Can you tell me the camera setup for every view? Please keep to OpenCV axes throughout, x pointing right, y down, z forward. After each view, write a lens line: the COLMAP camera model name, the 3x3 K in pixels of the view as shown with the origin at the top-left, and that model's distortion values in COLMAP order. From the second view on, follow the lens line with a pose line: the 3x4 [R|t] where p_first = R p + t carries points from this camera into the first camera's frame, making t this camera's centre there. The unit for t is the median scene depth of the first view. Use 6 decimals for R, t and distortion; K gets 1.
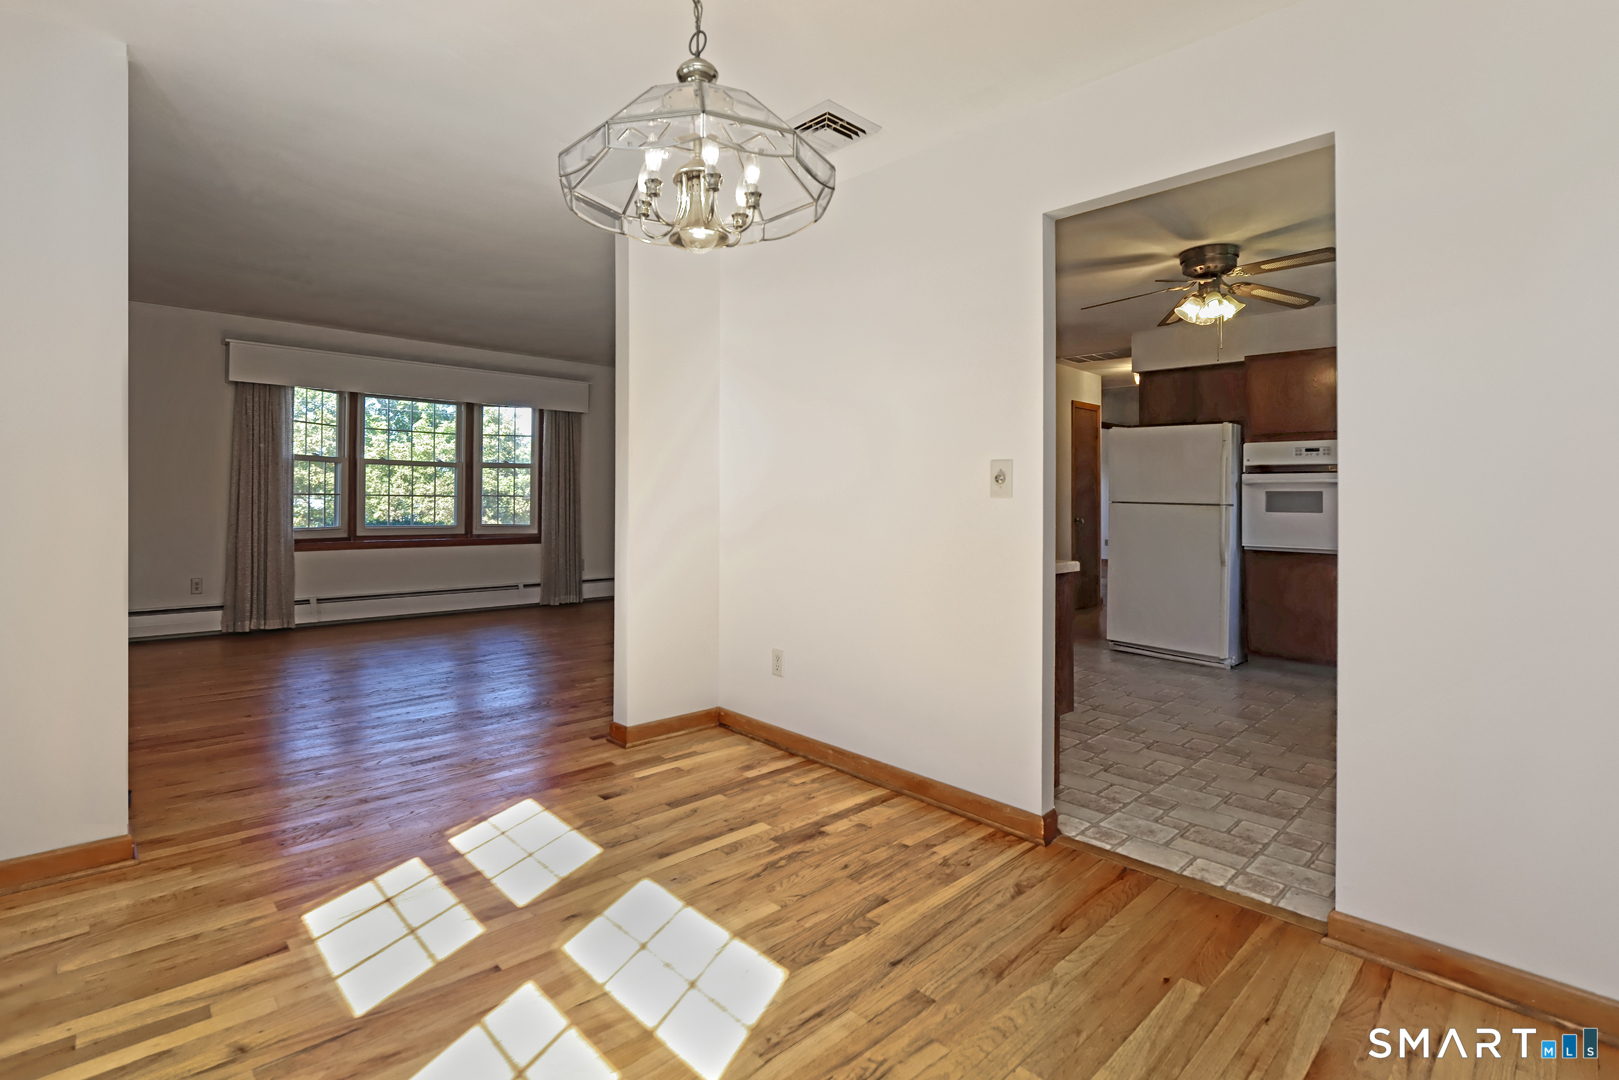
lens RADIAL K [[759.8, 0, 771.5], [0, 759.8, 496.7], [0, 0, 1]] dist [-0.030300, 0.000177]
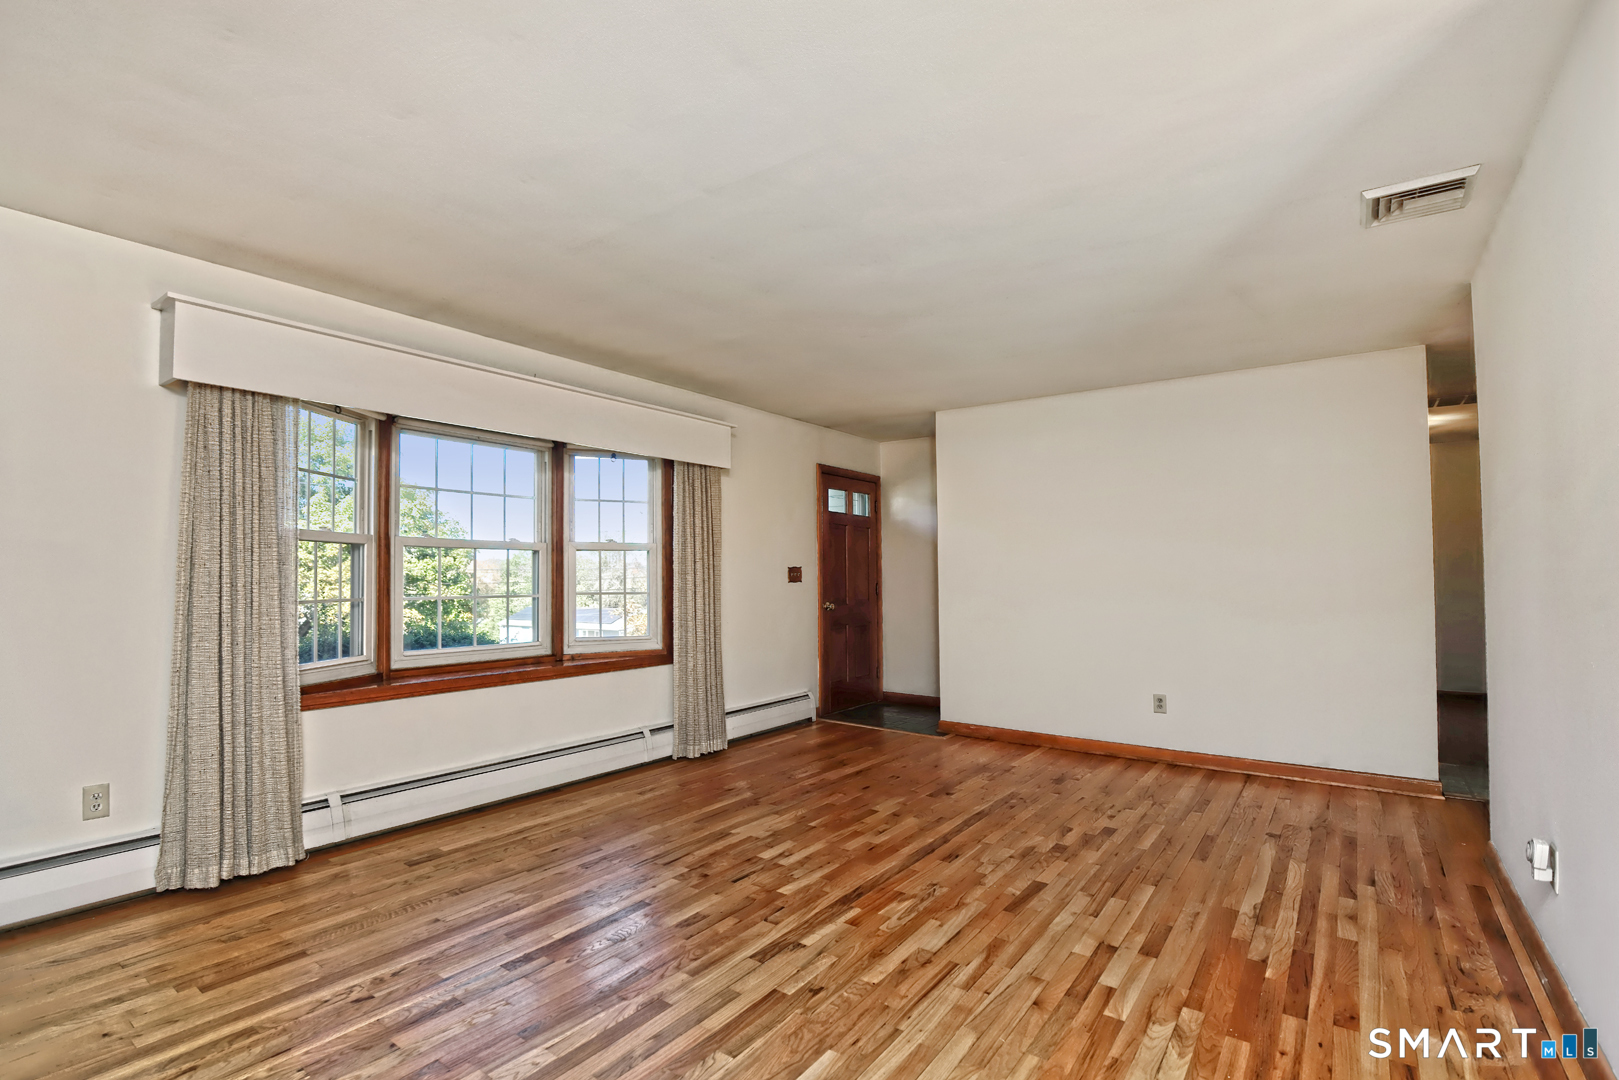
lens RADIAL K [[722.8, 0, 780.6], [0, 722.8, 563.6], [0, 0, 1]] dist [-0.019505, 0.000200]
pose [[0.984513, -0.012773, 0.174845, -0.324358], [0.015105, 0.999814, -0.012011, -0.017194], [-0.174659, 0.014466, 0.984523, 0.368725]]
